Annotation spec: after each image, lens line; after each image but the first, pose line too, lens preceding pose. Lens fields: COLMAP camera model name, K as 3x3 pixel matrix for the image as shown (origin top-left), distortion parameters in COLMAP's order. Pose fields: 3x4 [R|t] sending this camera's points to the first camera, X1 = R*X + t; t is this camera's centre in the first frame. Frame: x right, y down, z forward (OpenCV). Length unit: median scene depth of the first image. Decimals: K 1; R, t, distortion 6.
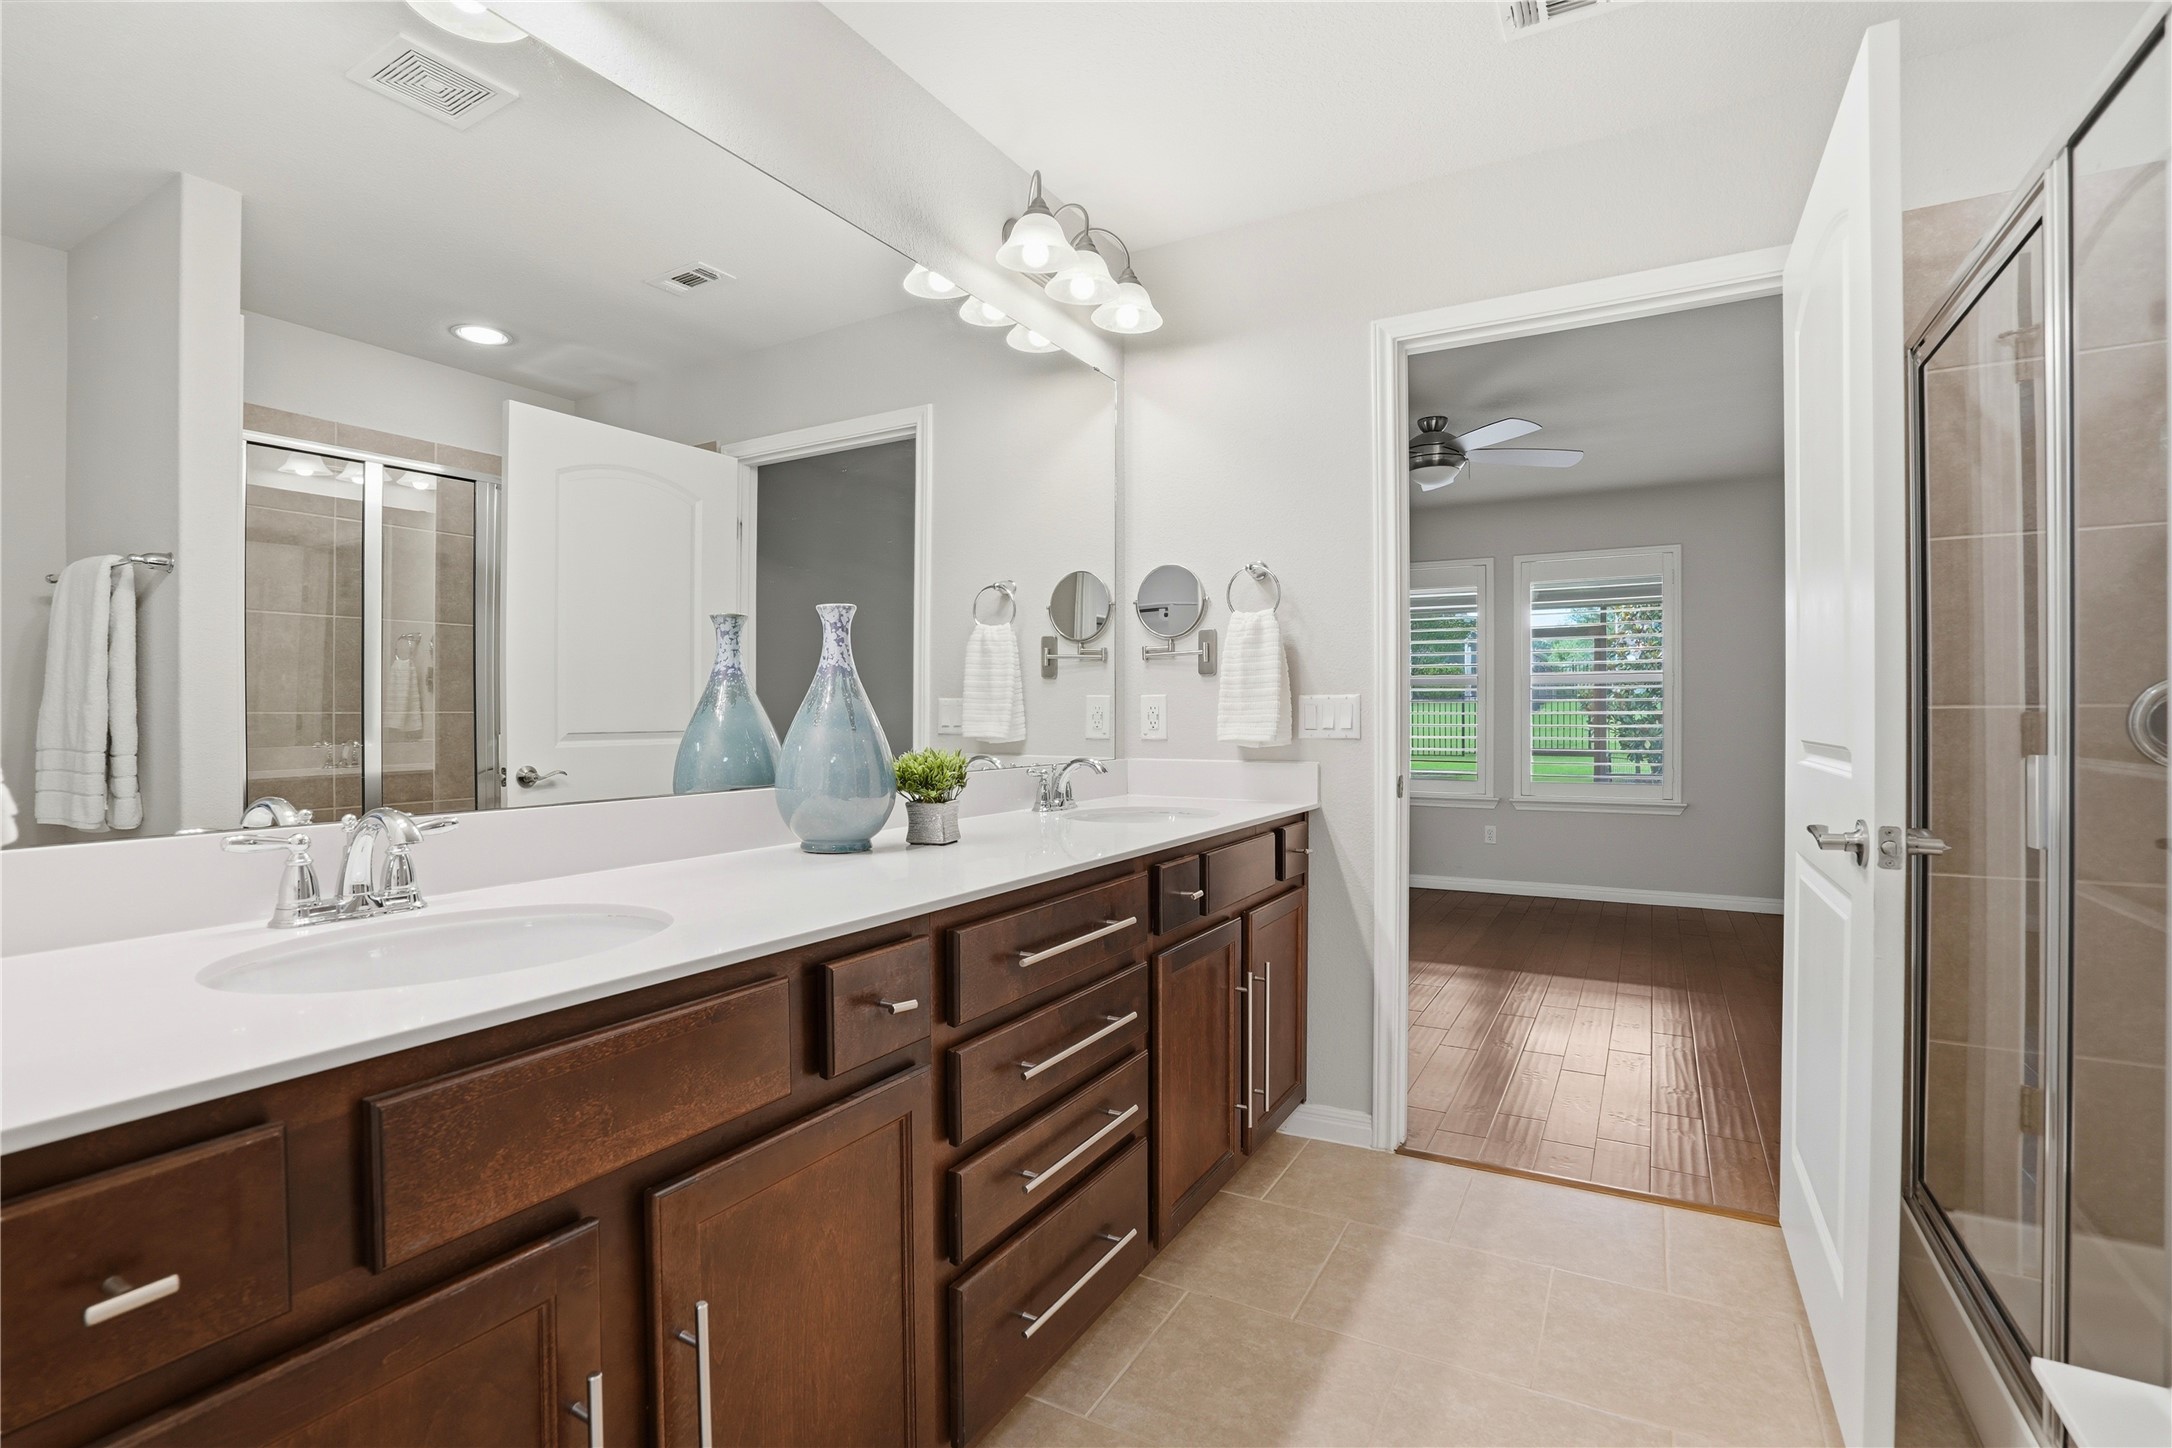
lens RADIAL K [[1036.6, 0, 1081.2], [0, 1036.6, 722.5], [0, 0, 1]] dist [-0.015527, 0.000113]
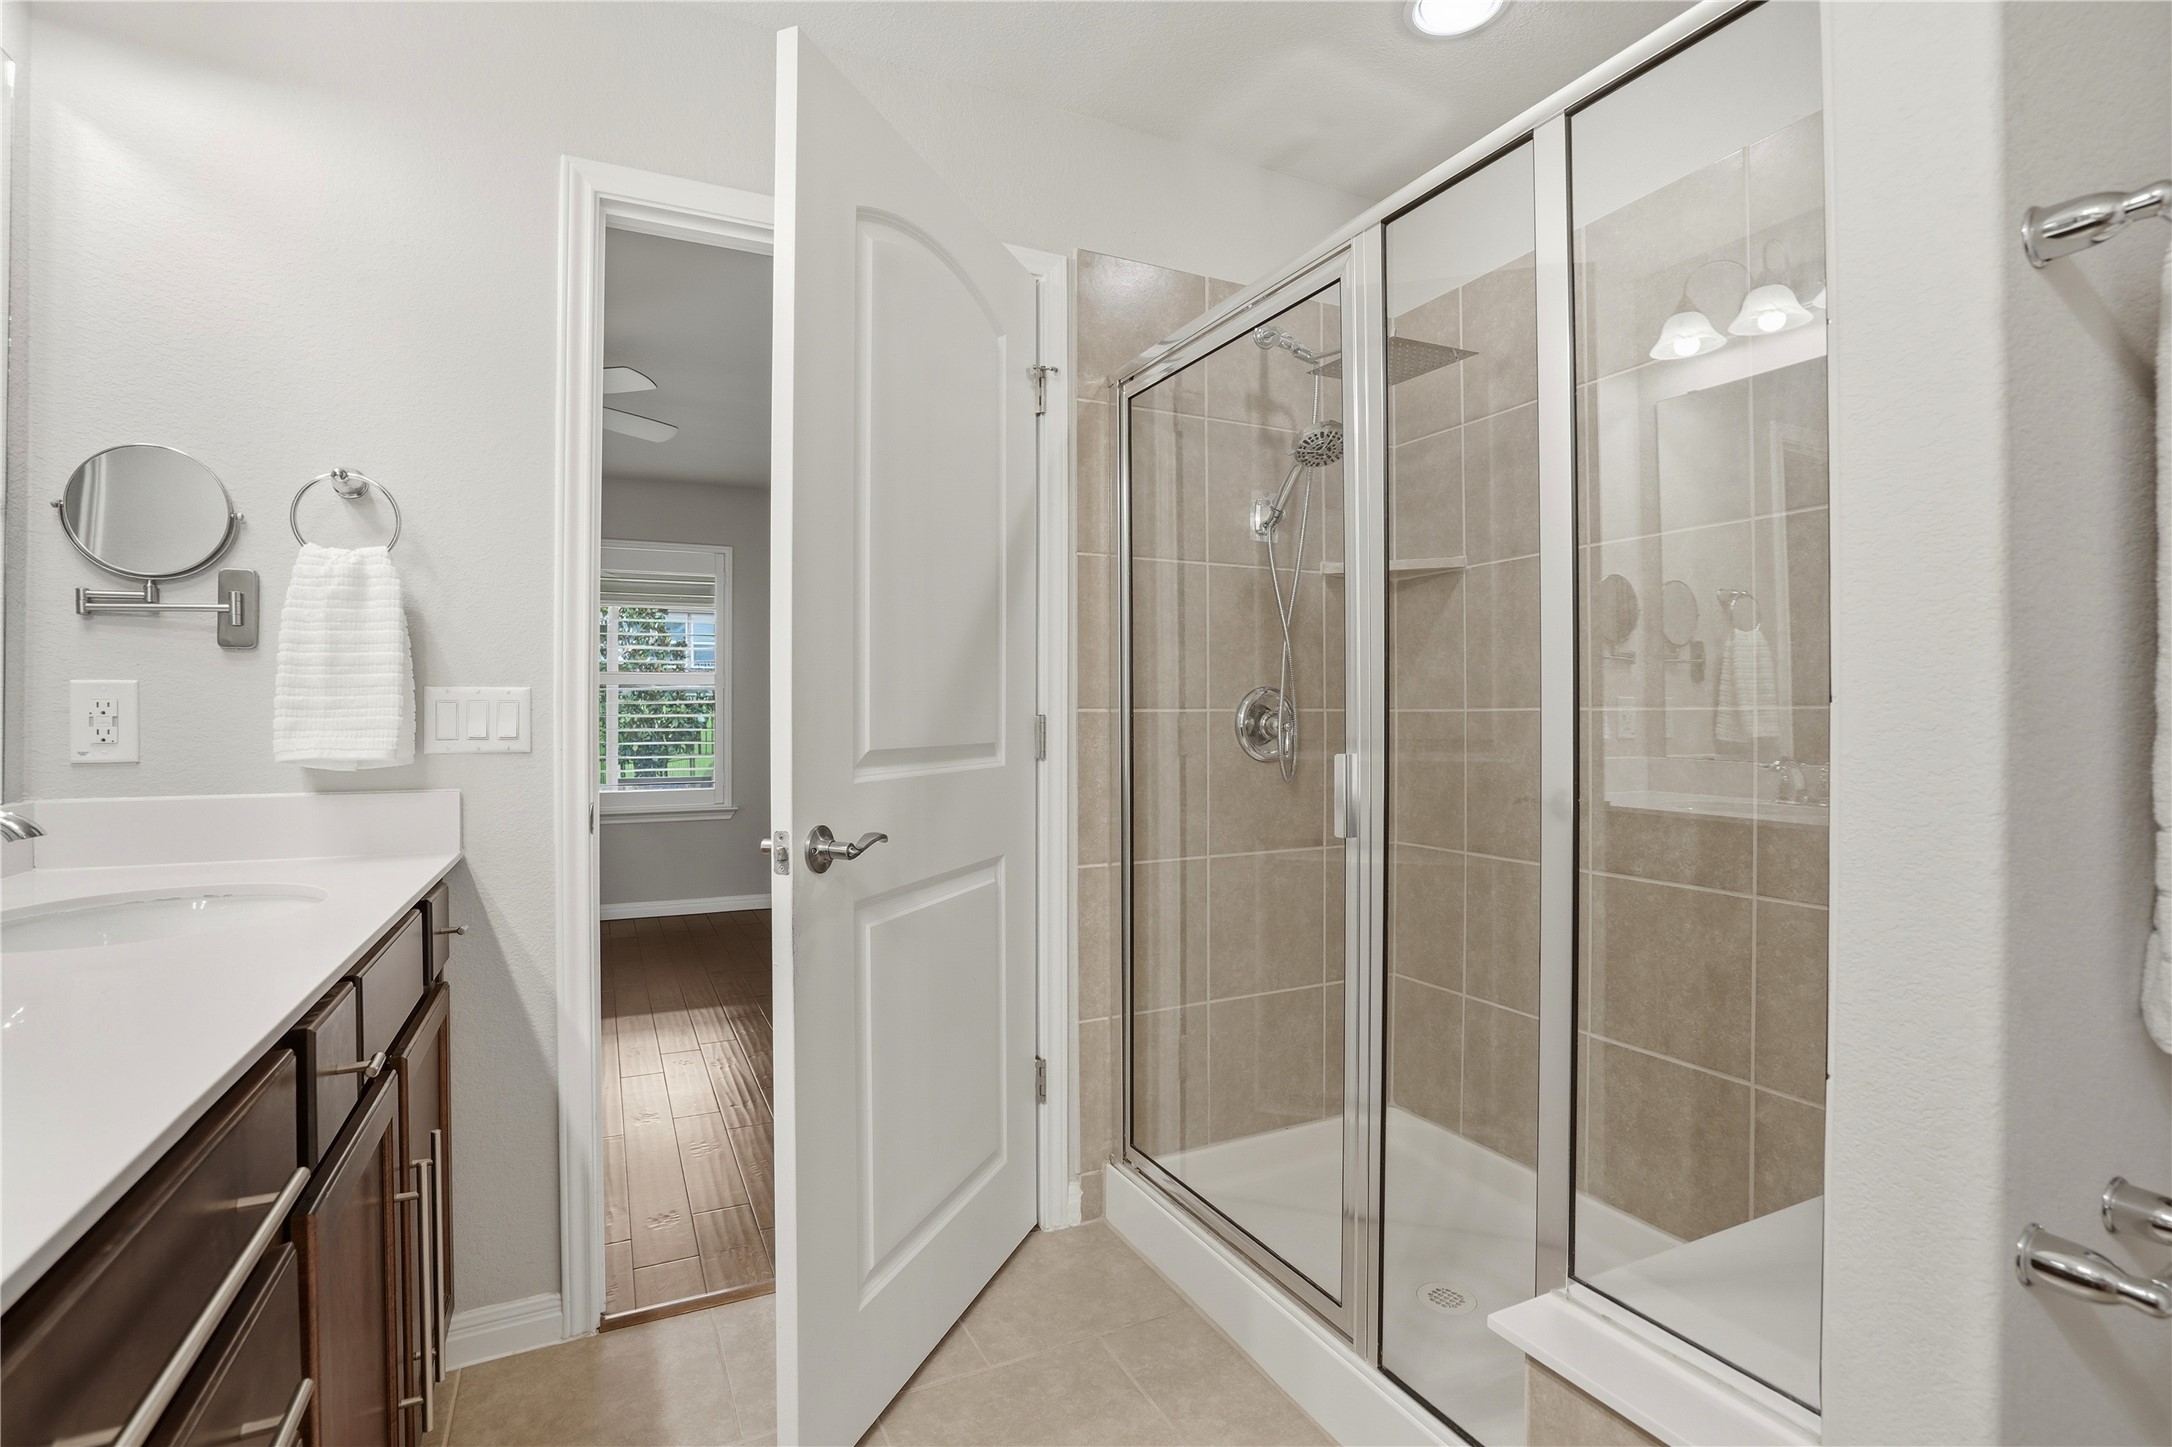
lens RADIAL K [[1036.6, 0, 1085.9], [0, 1036.6, 719.6], [0, 0, 1]] dist [-0.015527, 0.000113]
pose [[0.570215, 0.002927, 0.821490, -0.082231], [0.007934, 0.999927, -0.009069, 0.003054], [-0.821457, 0.011689, 0.570150, 0.295700]]
